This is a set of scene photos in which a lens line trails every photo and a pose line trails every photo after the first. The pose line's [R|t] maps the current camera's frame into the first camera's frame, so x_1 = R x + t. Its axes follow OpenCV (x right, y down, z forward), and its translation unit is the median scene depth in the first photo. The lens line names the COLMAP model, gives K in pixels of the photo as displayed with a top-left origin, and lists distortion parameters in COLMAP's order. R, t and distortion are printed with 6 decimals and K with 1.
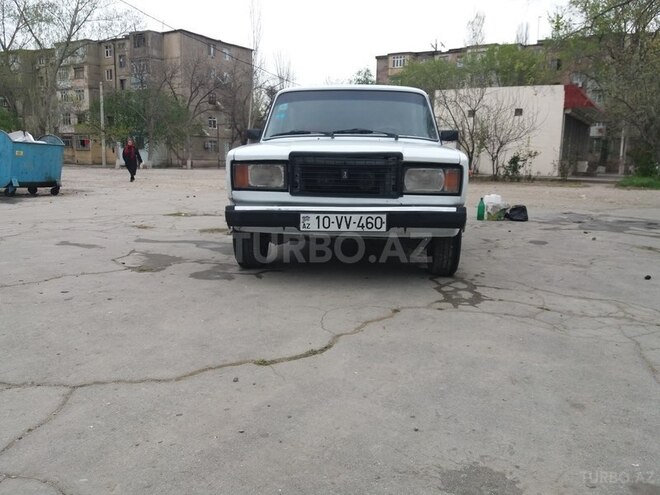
lens RADIAL K [[537.4, 0, 328.0], [0, 537.4, 246.9], [0, 0, 1]] dist [0.045723, -0.064080]
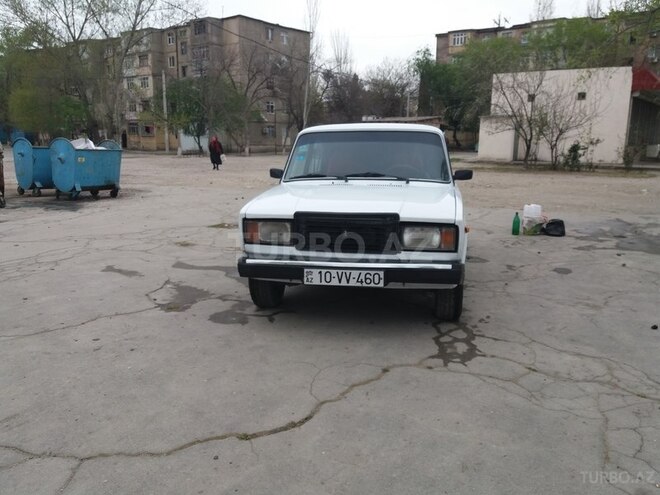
lens RADIAL K [[538.0, 0, 330.0], [0, 538.0, 248.6], [0, 0, 1]] dist [0.040799, -0.061286]
pose [[0.994462, 0.008561, -0.104744, 0.030300], [-0.004354, 0.999177, 0.040324, -0.039764], [0.105003, -0.039645, 0.993681, -0.017064]]
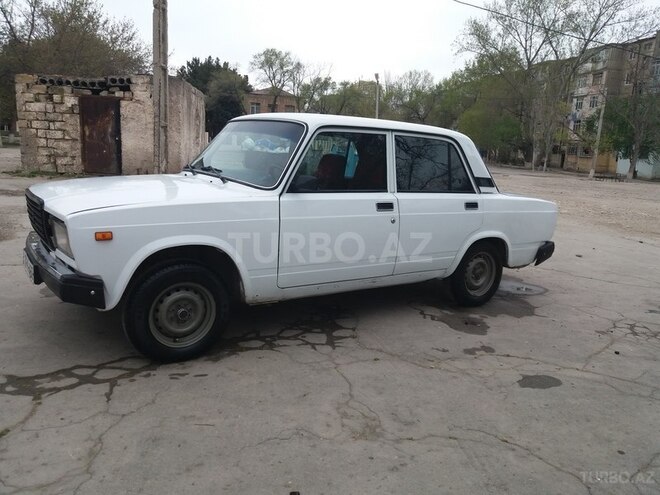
lens RADIAL K [[538.0, 0, 330.0], [0, 538.0, 248.6], [0, 0, 1]] dist [0.040799, -0.061286]
pose [[0.613021, 0.168864, -0.771810, 0.299138], [-0.174214, 0.981738, 0.076423, -0.066009], [0.770620, 0.087611, 0.631244, 0.214936]]
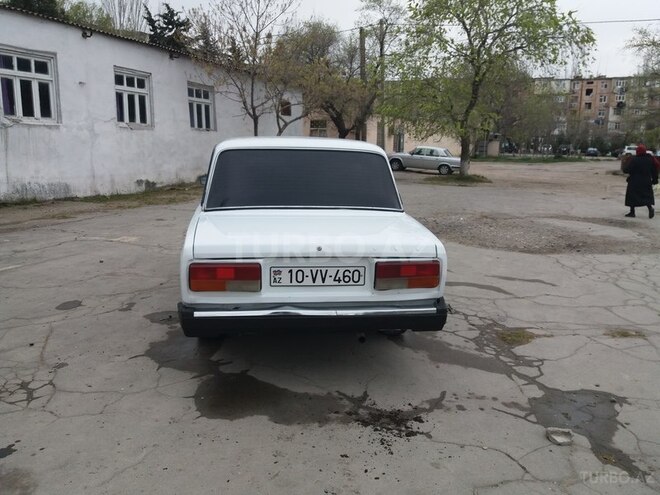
lens RADIAL K [[538.0, 0, 330.0], [0, 538.0, 248.6], [0, 0, 1]] dist [0.040799, -0.061286]
pose [[-0.981102, 0.002991, -0.193469, 0.070238], [-0.062624, 0.941155, 0.332123, -0.178124], [0.183078, 0.337962, -0.923182, 0.822369]]
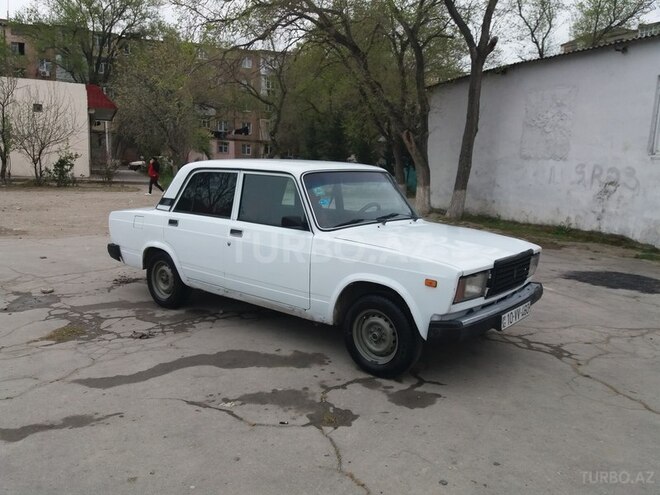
lens RADIAL K [[543.3, 0, 329.4], [0, 543.3, 247.6], [0, 0, 1]] dist [-0.001370, -0.000326]
pose [[0.584650, -0.123172, 0.801881, -0.302701], [0.102224, 0.991714, 0.077800, -0.086225], [-0.804820, 0.036485, 0.592397, 0.168688]]
